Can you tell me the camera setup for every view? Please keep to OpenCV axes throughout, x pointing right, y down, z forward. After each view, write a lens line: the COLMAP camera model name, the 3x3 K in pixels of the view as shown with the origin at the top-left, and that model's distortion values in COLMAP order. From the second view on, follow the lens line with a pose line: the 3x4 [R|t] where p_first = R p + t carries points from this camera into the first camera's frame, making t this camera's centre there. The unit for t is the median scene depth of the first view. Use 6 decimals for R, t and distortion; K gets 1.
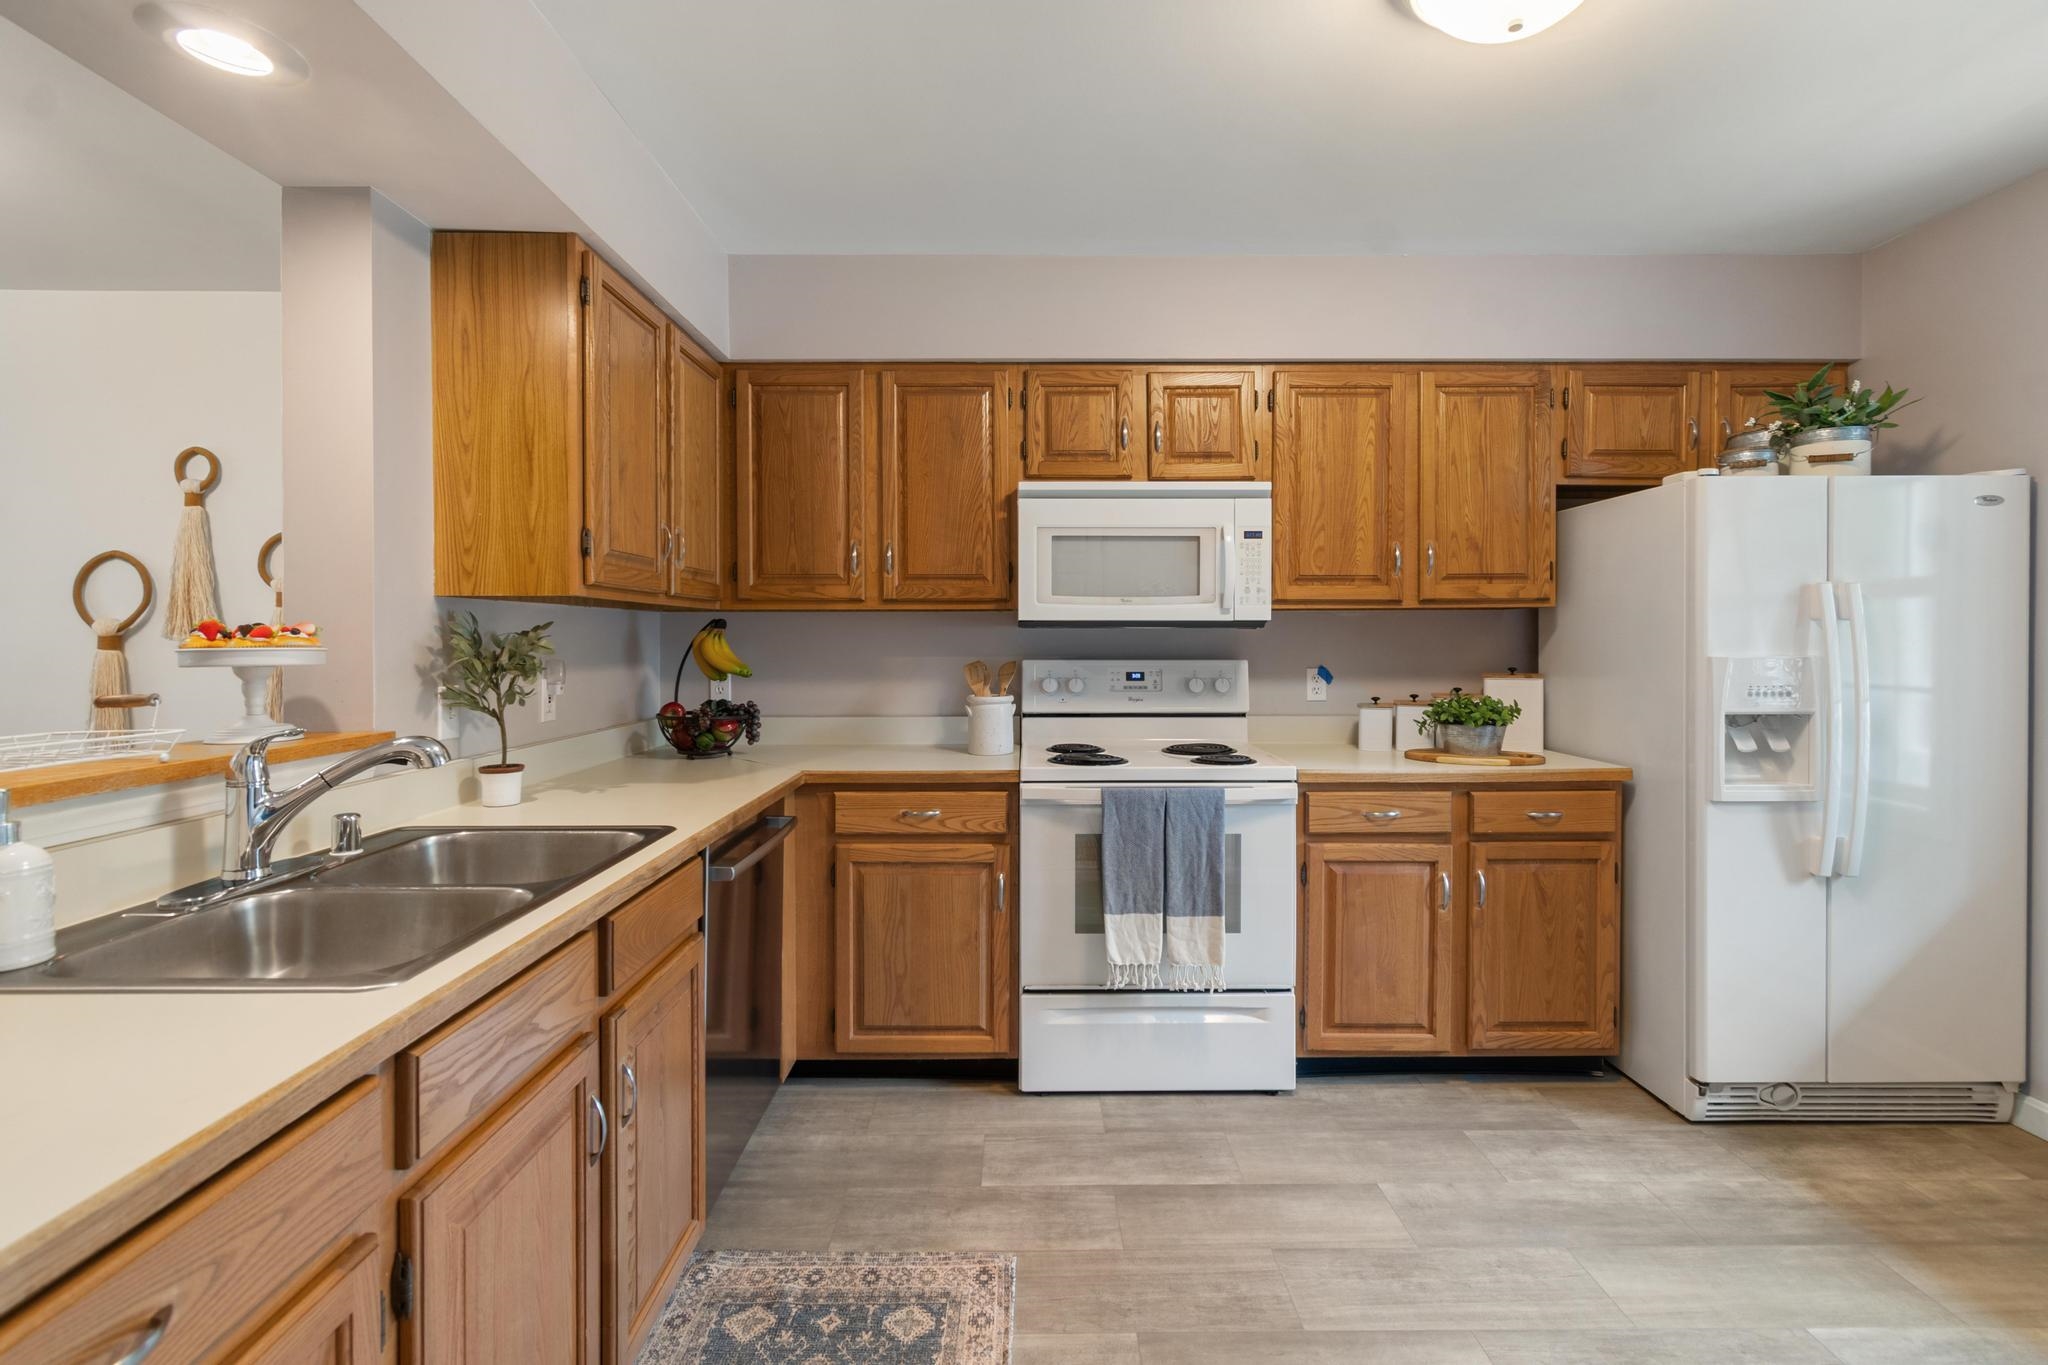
lens RADIAL K [[932.8, 0, 1032.1], [0, 932.8, 651.2], [0, 0, 1]] dist [0.003675, -0.000644]
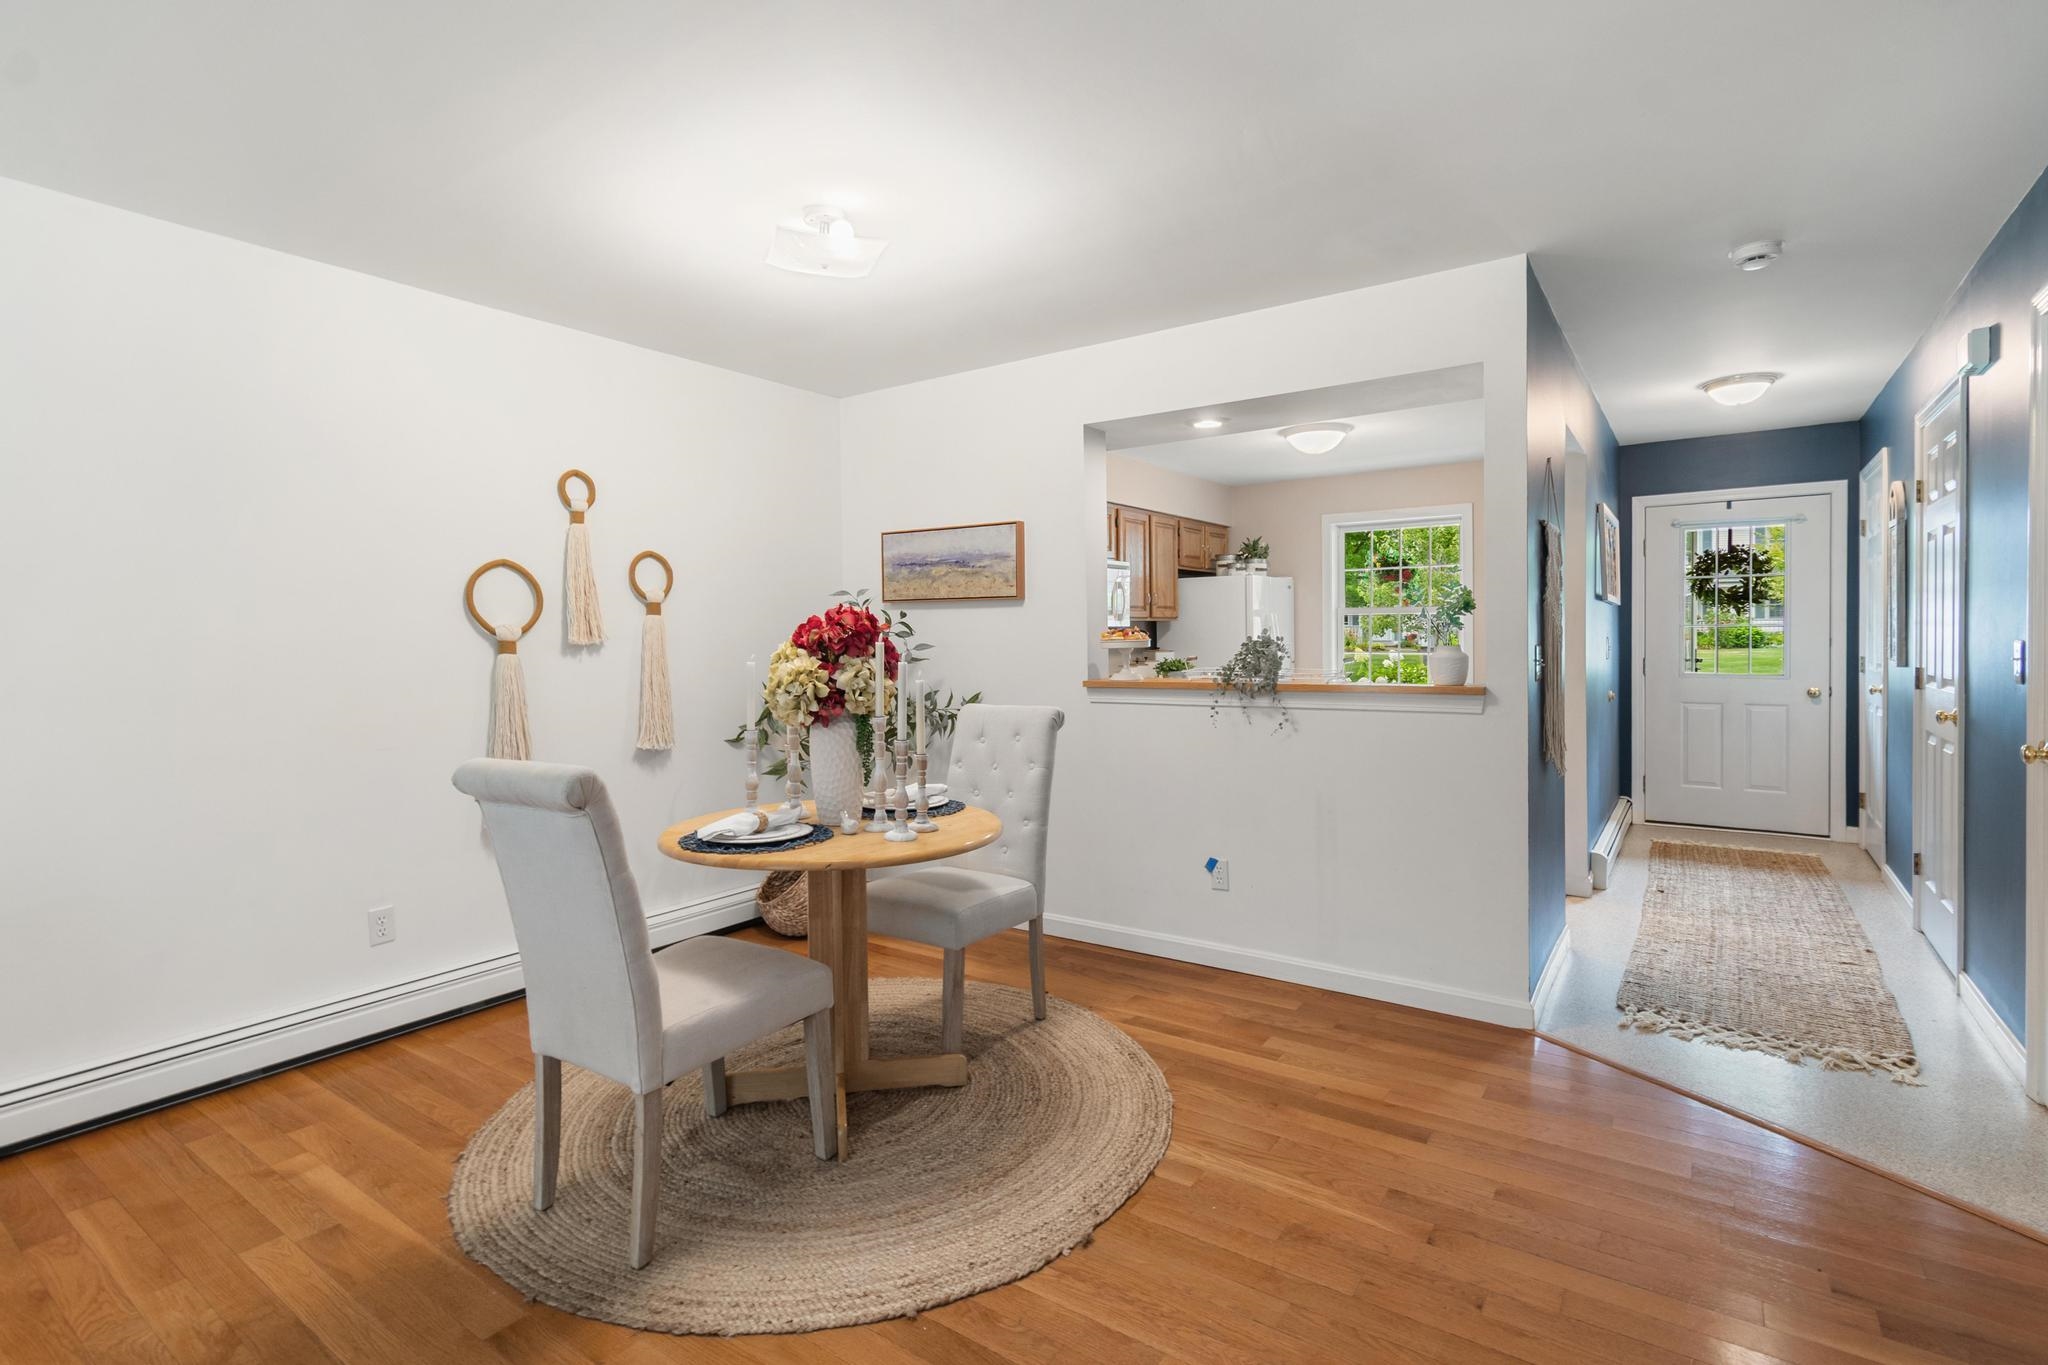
lens RADIAL K [[975.5, 0, 1023.6], [0, 975.5, 653.6], [0, 0, 1]] dist [0.006871, -0.003867]
pose [[0.583408, -0.021868, 0.811885, -1.862552], [0.022191, 0.999693, 0.010980, -0.001673], [-0.811876, 0.011611, 0.583714, -0.129534]]
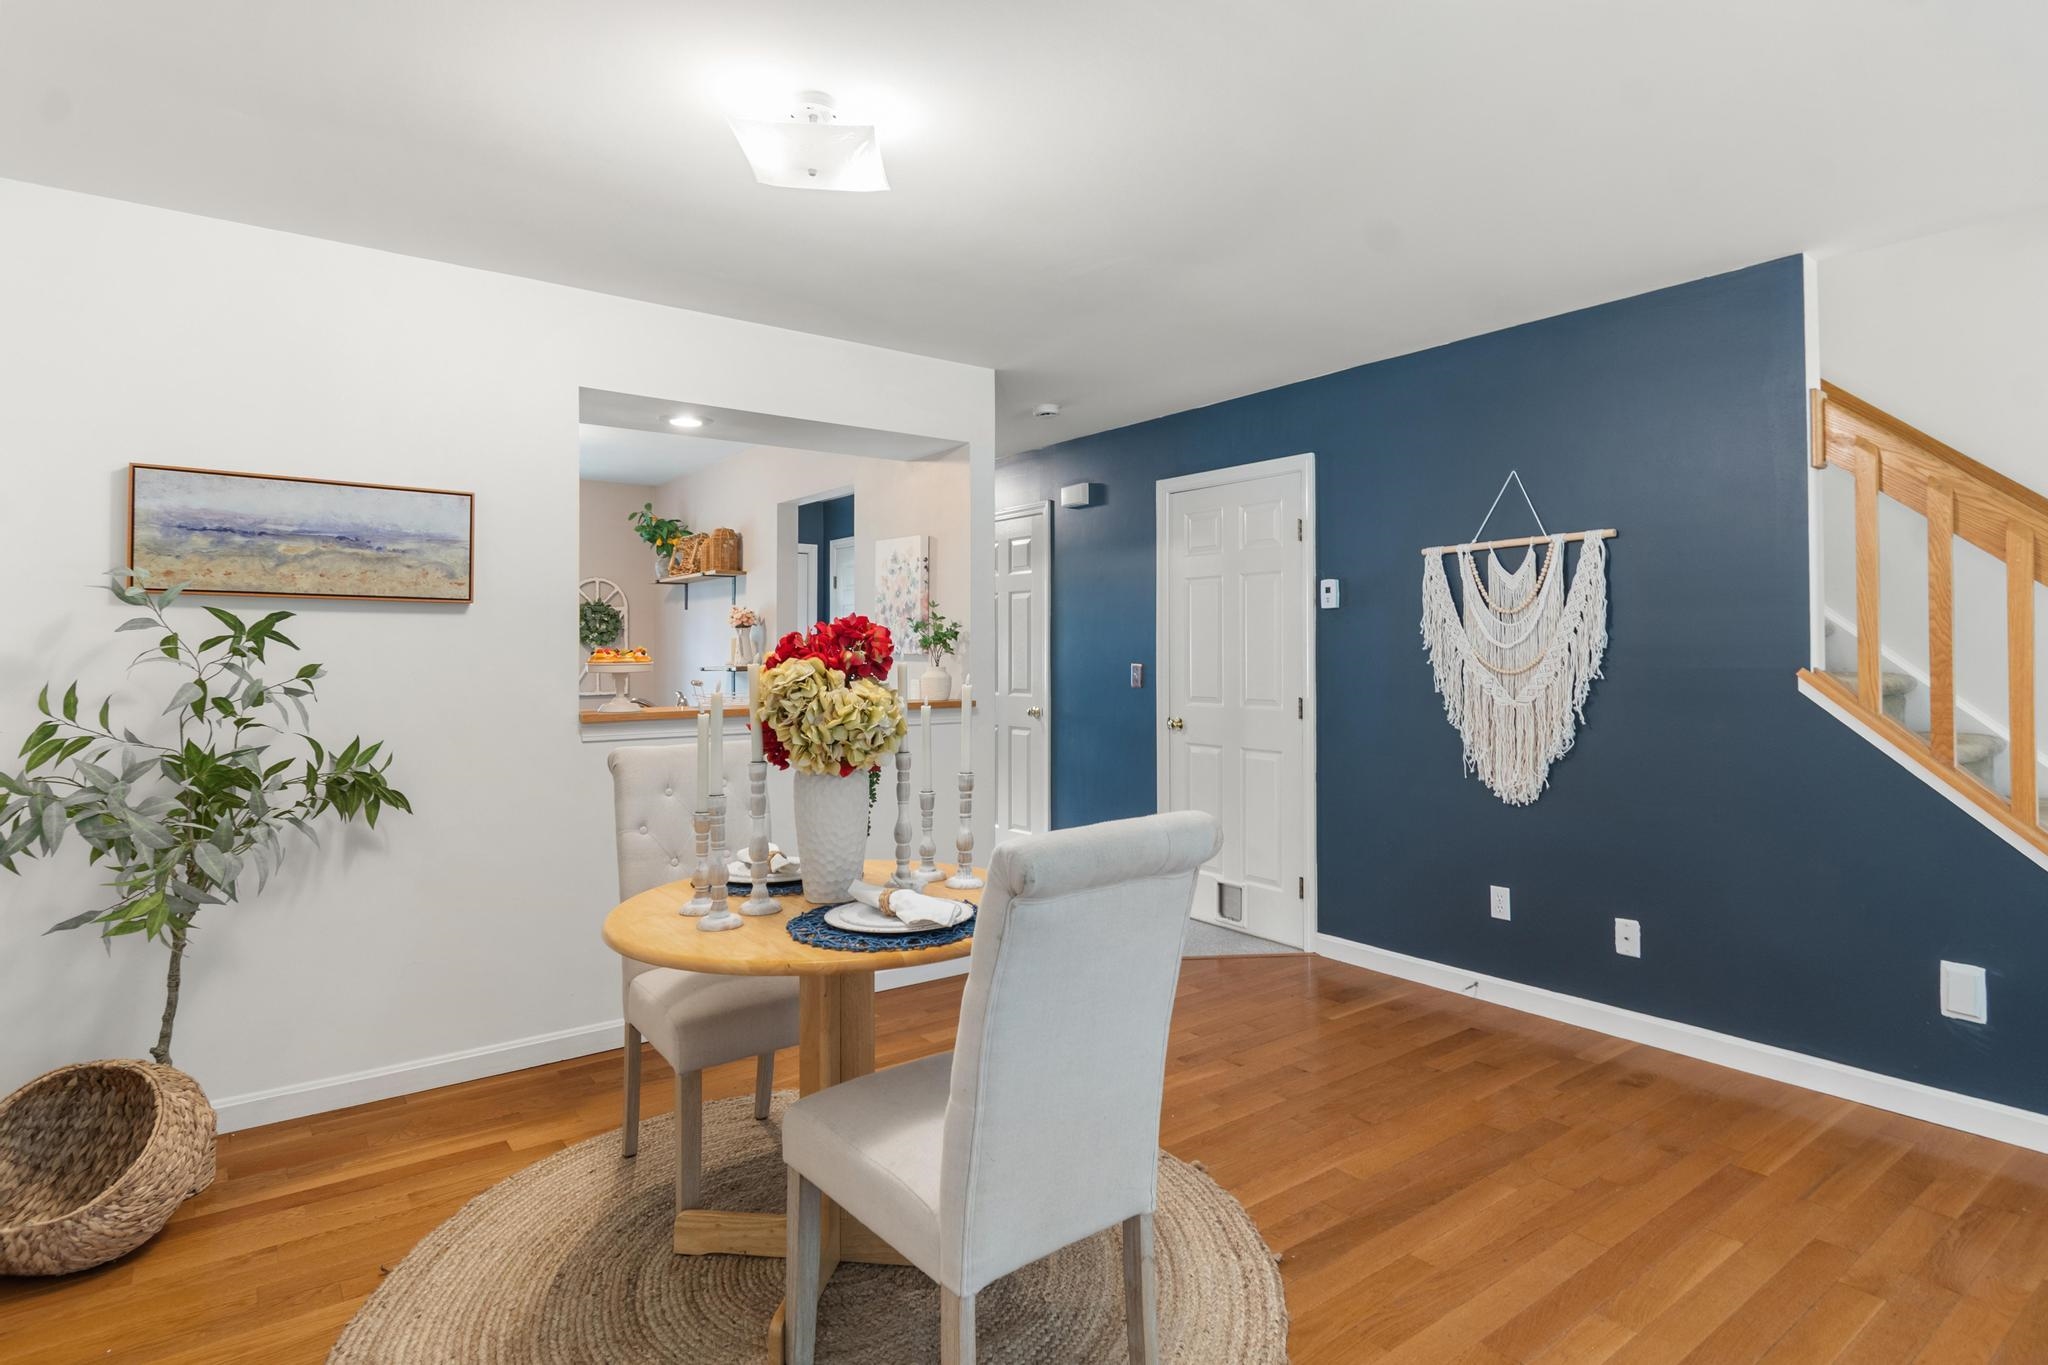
lens RADIAL K [[1066.3, 0, 1025.3], [0, 1066.3, 632.0], [0, 0, 1]] dist [0.002575, -0.000256]
pose [[-0.590055, 0.015144, 0.807221, -1.933493], [0.010580, 0.999883, -0.011024, -0.020641], [-0.807294, 0.002036, -0.590146, 1.017687]]
